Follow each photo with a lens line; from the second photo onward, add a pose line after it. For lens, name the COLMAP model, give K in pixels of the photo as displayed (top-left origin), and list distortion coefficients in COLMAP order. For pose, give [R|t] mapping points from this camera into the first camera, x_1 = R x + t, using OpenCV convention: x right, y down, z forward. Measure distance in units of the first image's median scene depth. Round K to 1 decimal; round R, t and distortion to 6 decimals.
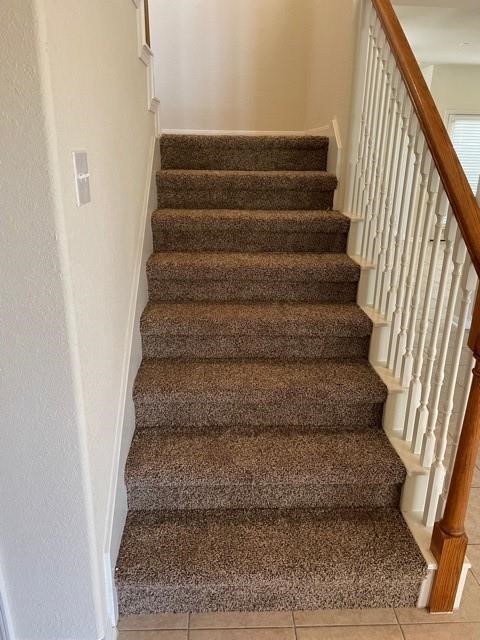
lens RADIAL K [[484.3, 0, 228.1], [0, 484.3, 320.2], [0, 0, 1]] dist [0.090455, -0.127107]
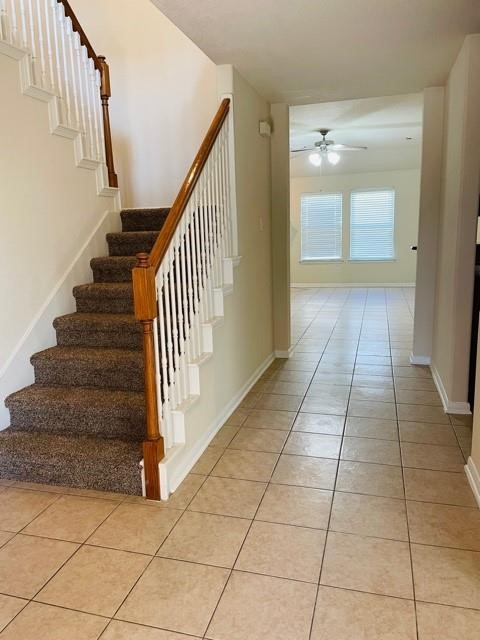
lens RADIAL K [[484.3, 0, 228.1], [0, 484.3, 320.2], [0, 0, 1]] dist [0.090455, -0.127107]
pose [[0.948170, 0.016482, -0.317335, 1.003198], [-0.063915, 0.988136, -0.139649, 0.219129], [0.311268, 0.152693, 0.937975, -0.377091]]
